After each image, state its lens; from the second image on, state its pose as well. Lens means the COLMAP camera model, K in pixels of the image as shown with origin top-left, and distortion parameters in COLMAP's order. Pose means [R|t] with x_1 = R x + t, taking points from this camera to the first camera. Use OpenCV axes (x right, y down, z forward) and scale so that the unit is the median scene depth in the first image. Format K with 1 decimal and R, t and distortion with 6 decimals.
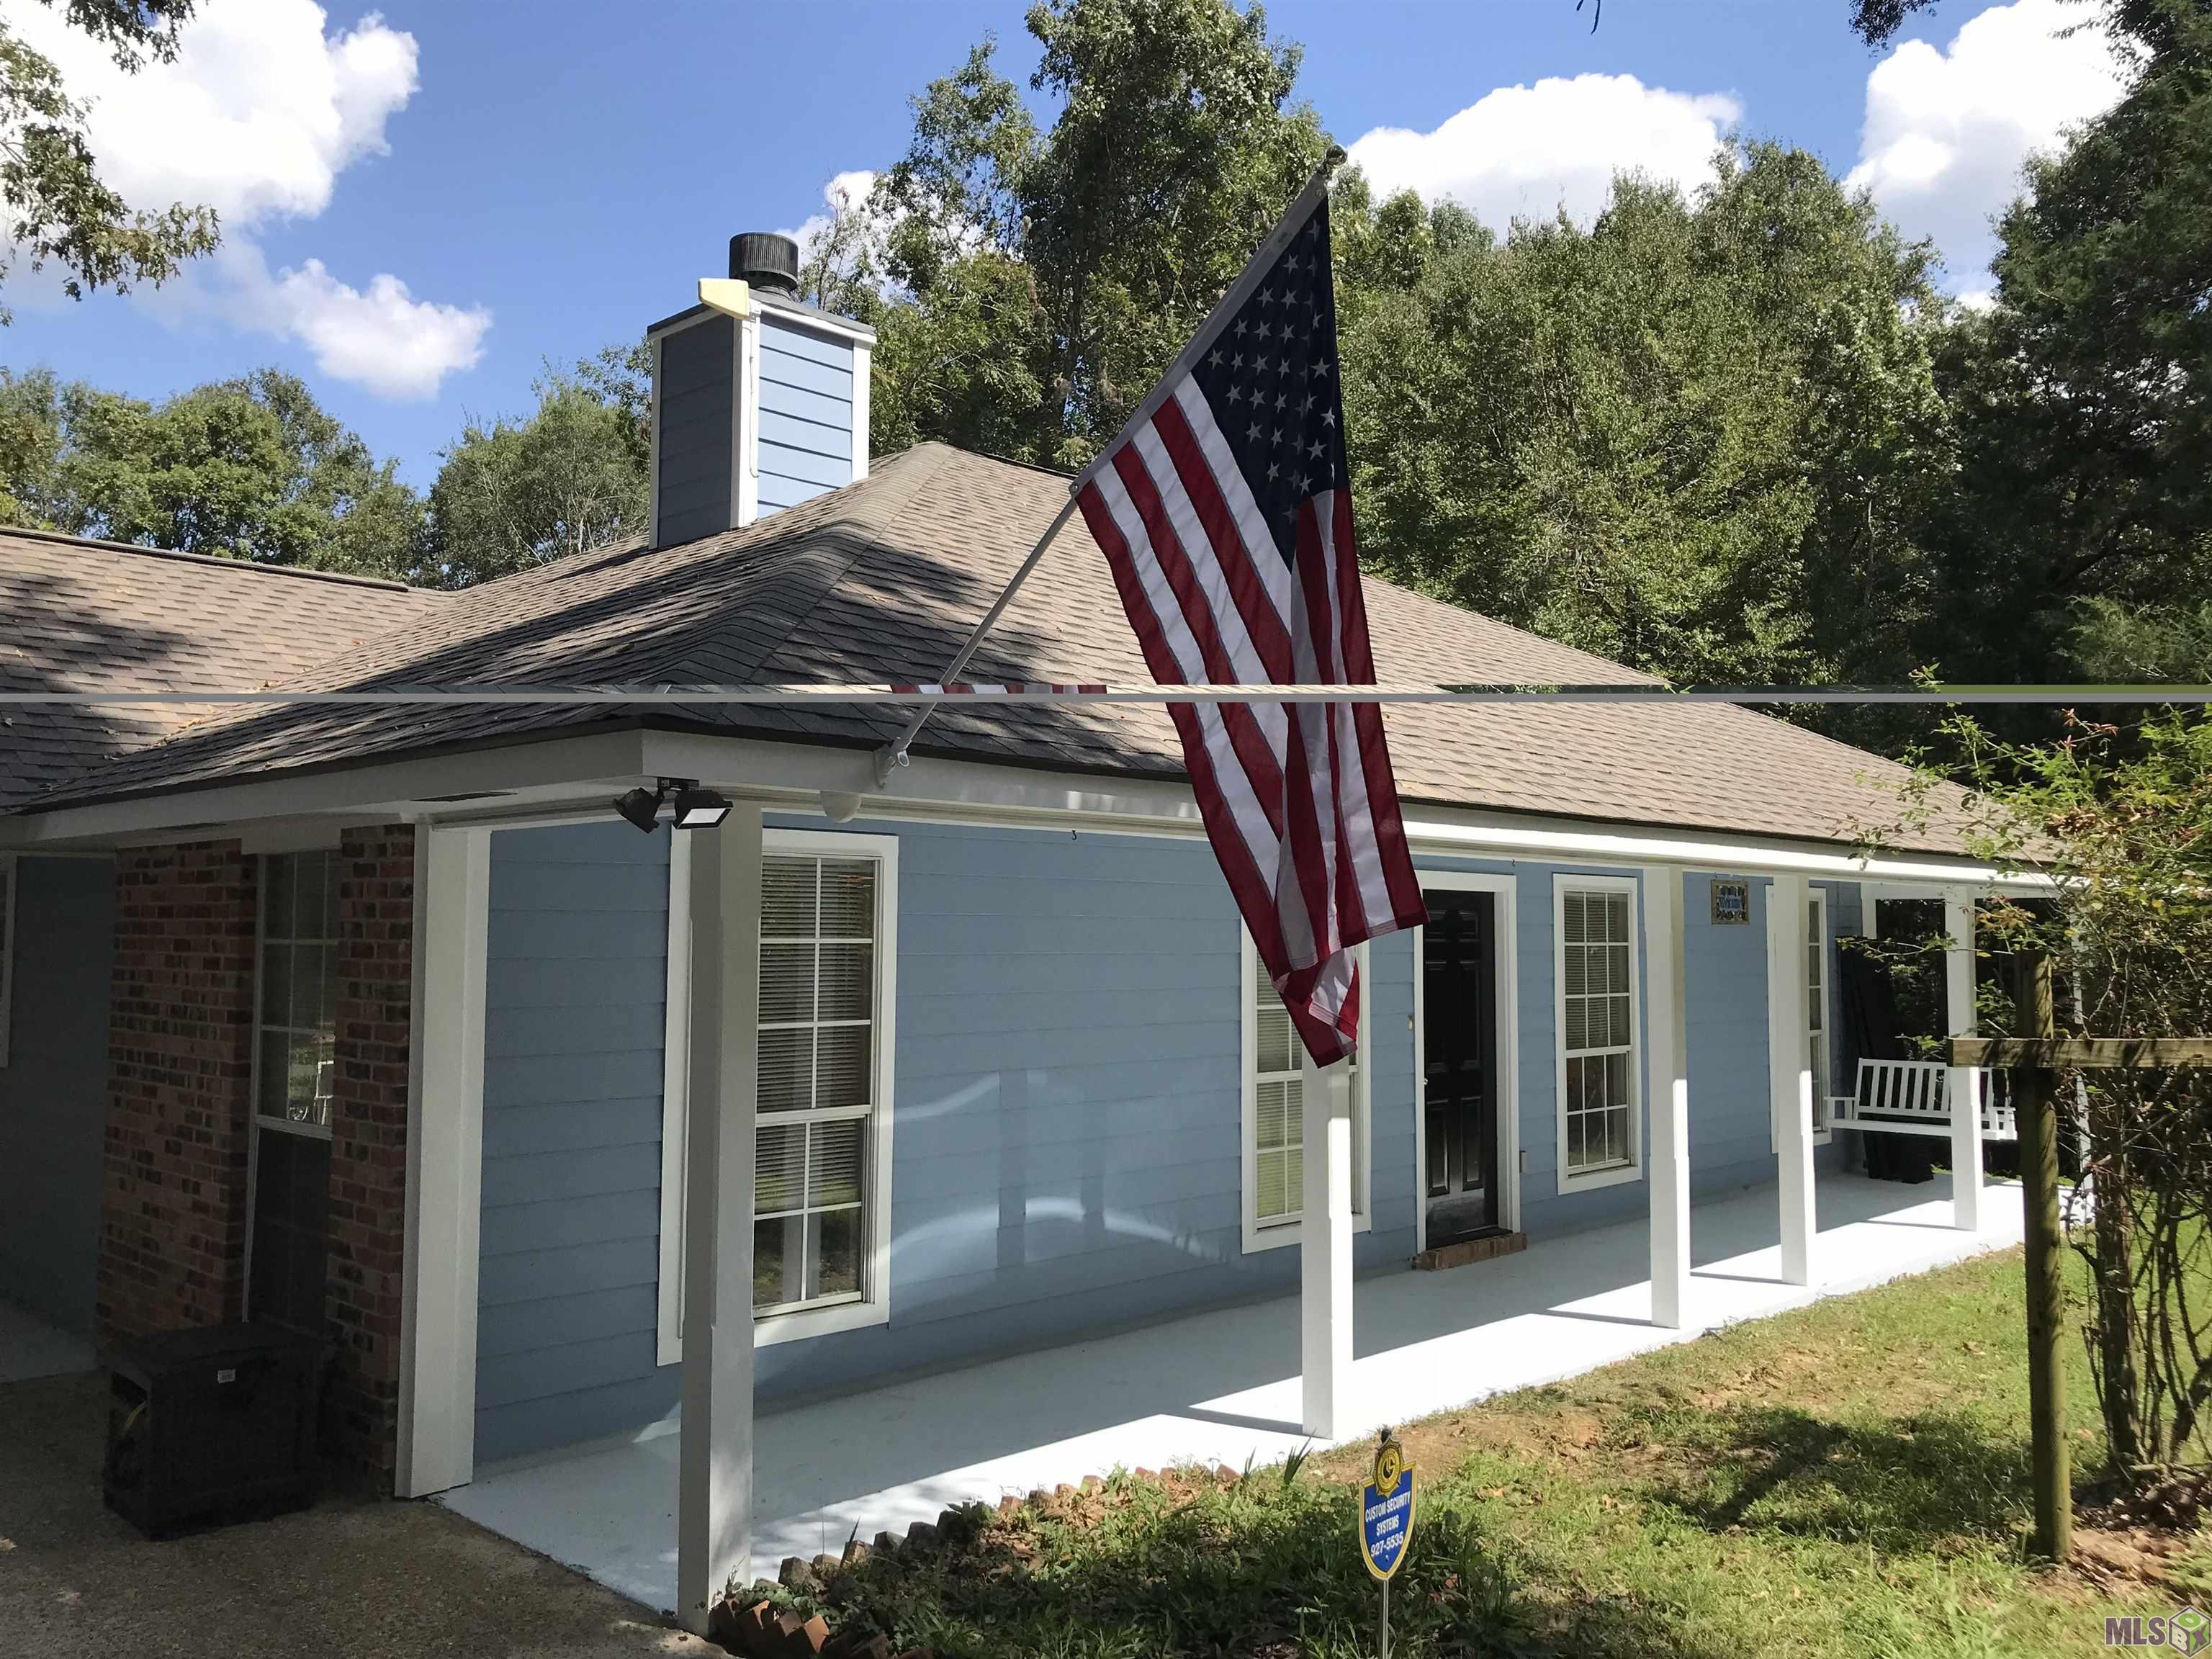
lens RADIAL K [[1773.0, 0, 993.9], [0, 1773.0, 823.1], [0, 0, 1]] dist [-0.010307, -0.005967]
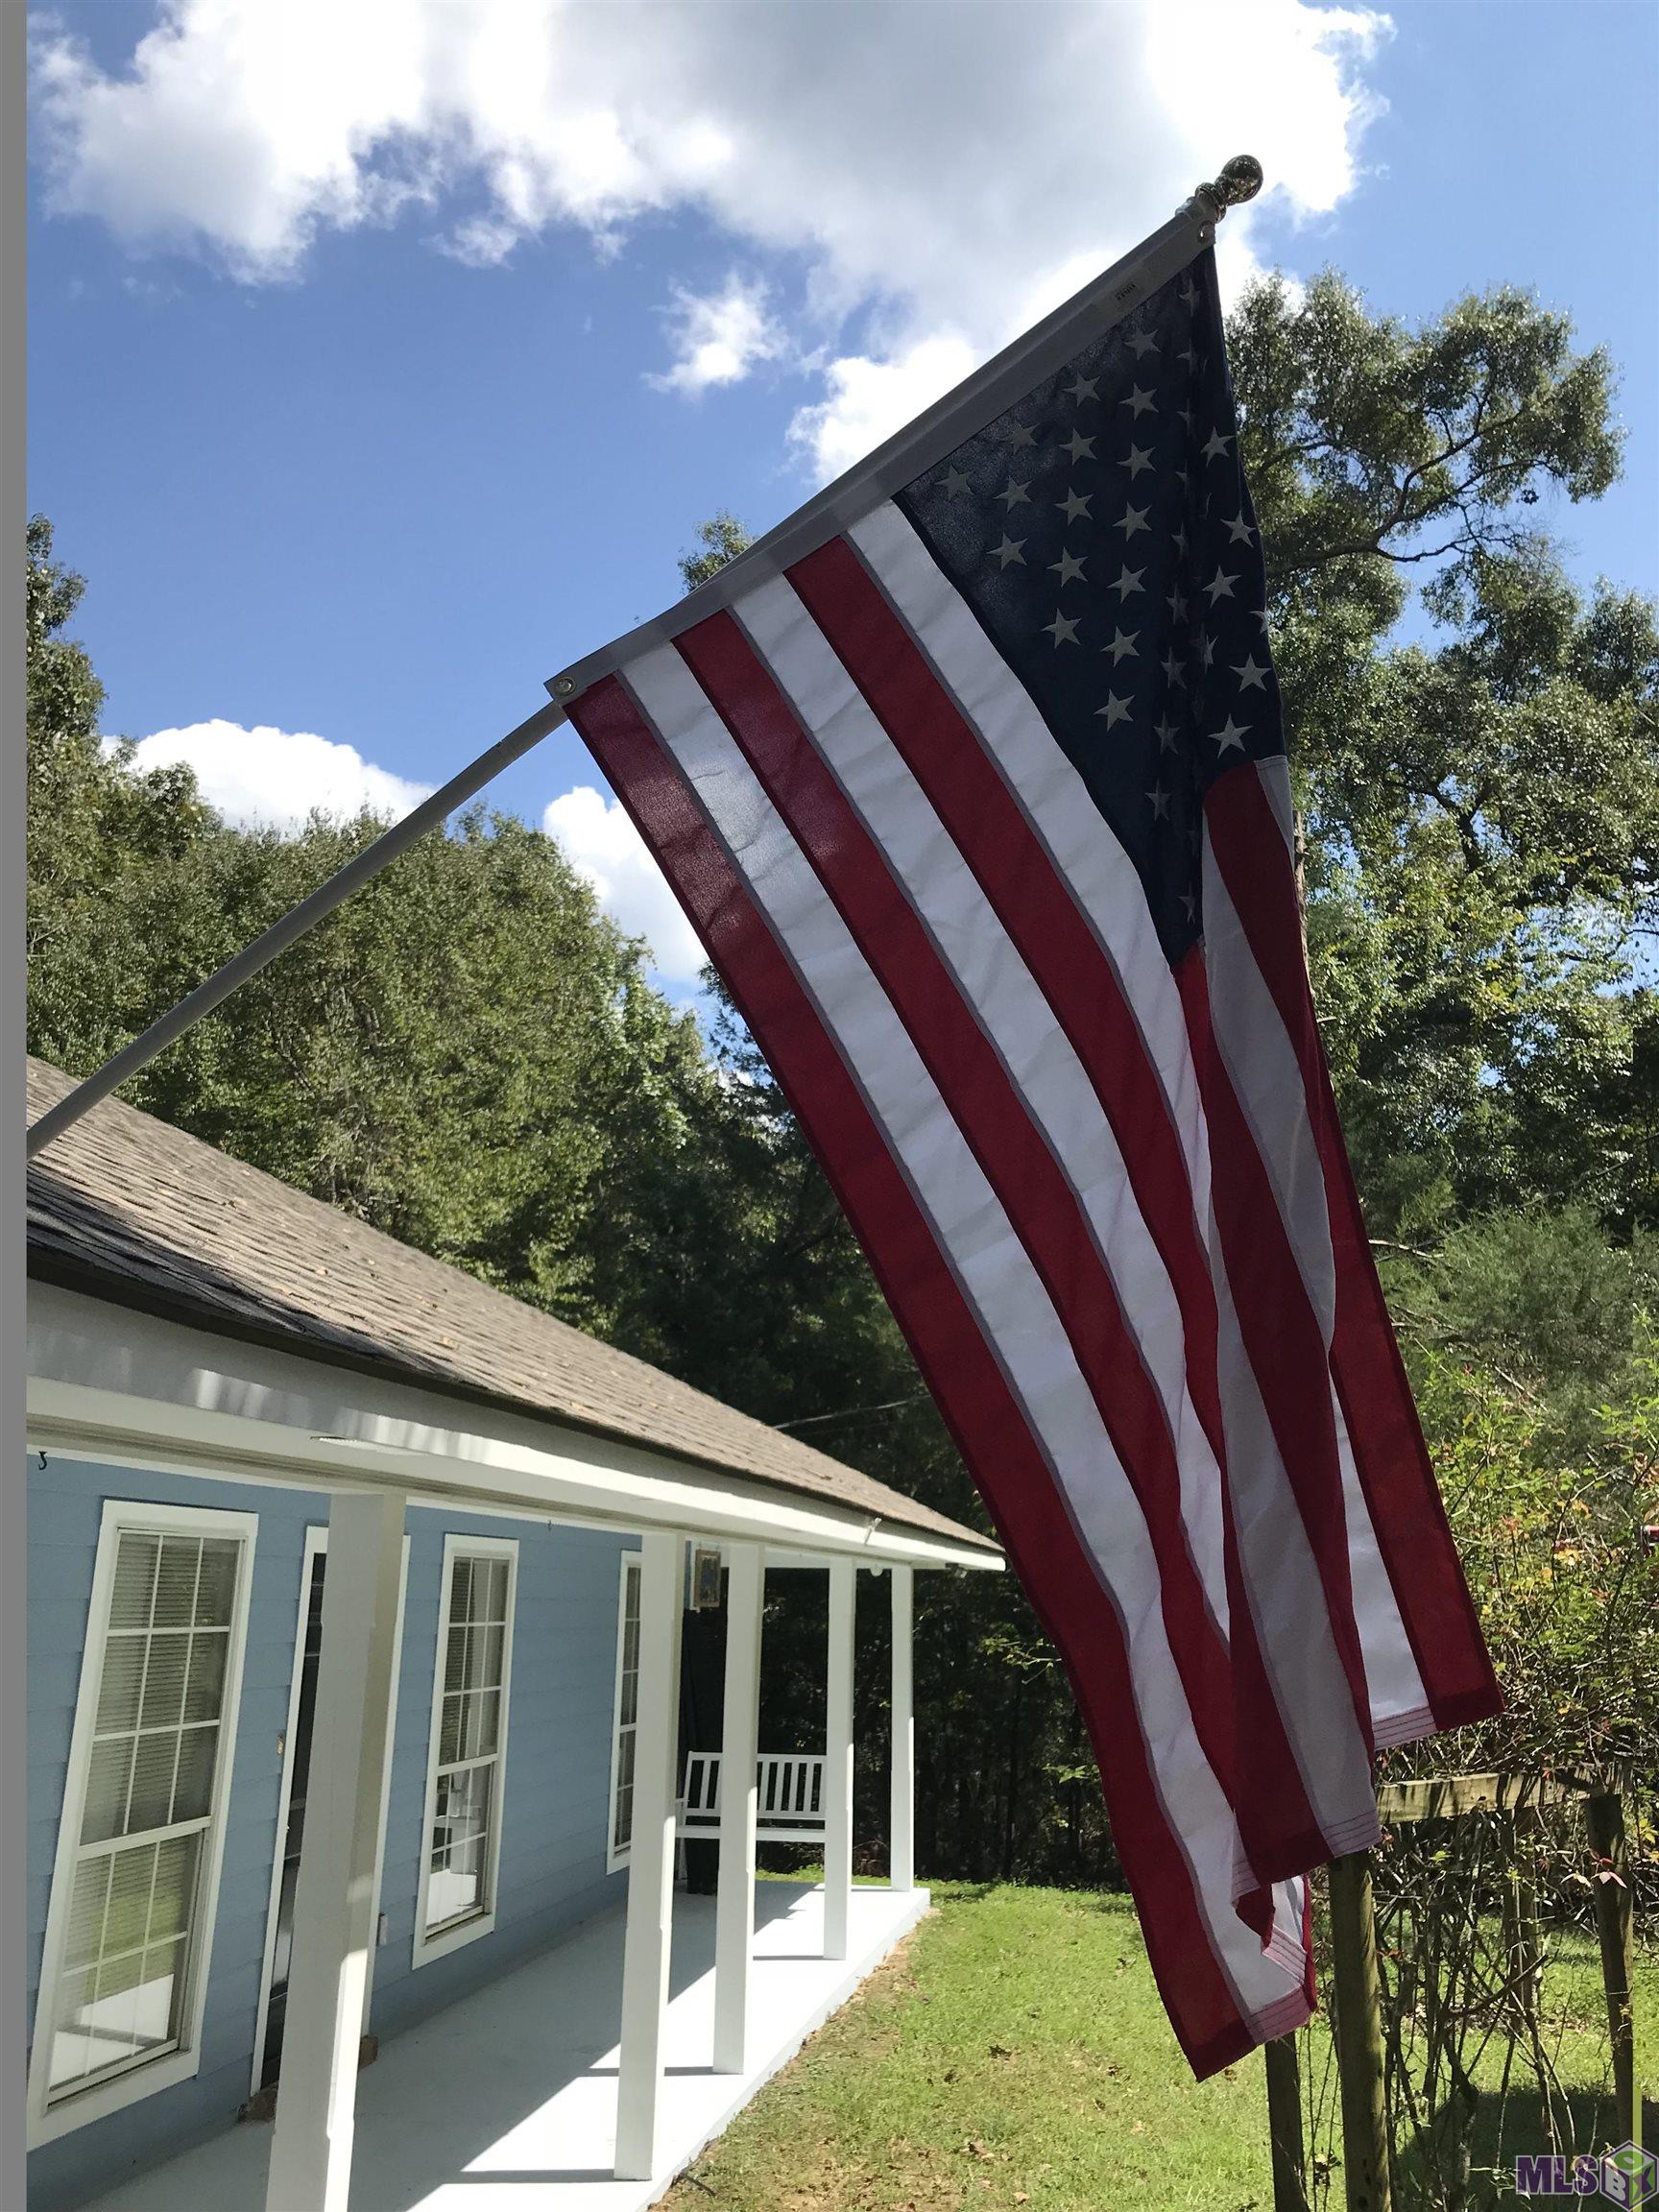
lens RADIAL K [[1773.0, 0, 825.8], [0, 1773.0, 1078.5], [0, 0, 1]] dist [-0.010307, -0.005967]
pose [[0.784740, 0.172655, 0.595293, -0.069974], [-0.041457, 0.972890, -0.227521, 0.004068], [-0.618437, 0.153866, 0.770624, 0.287825]]
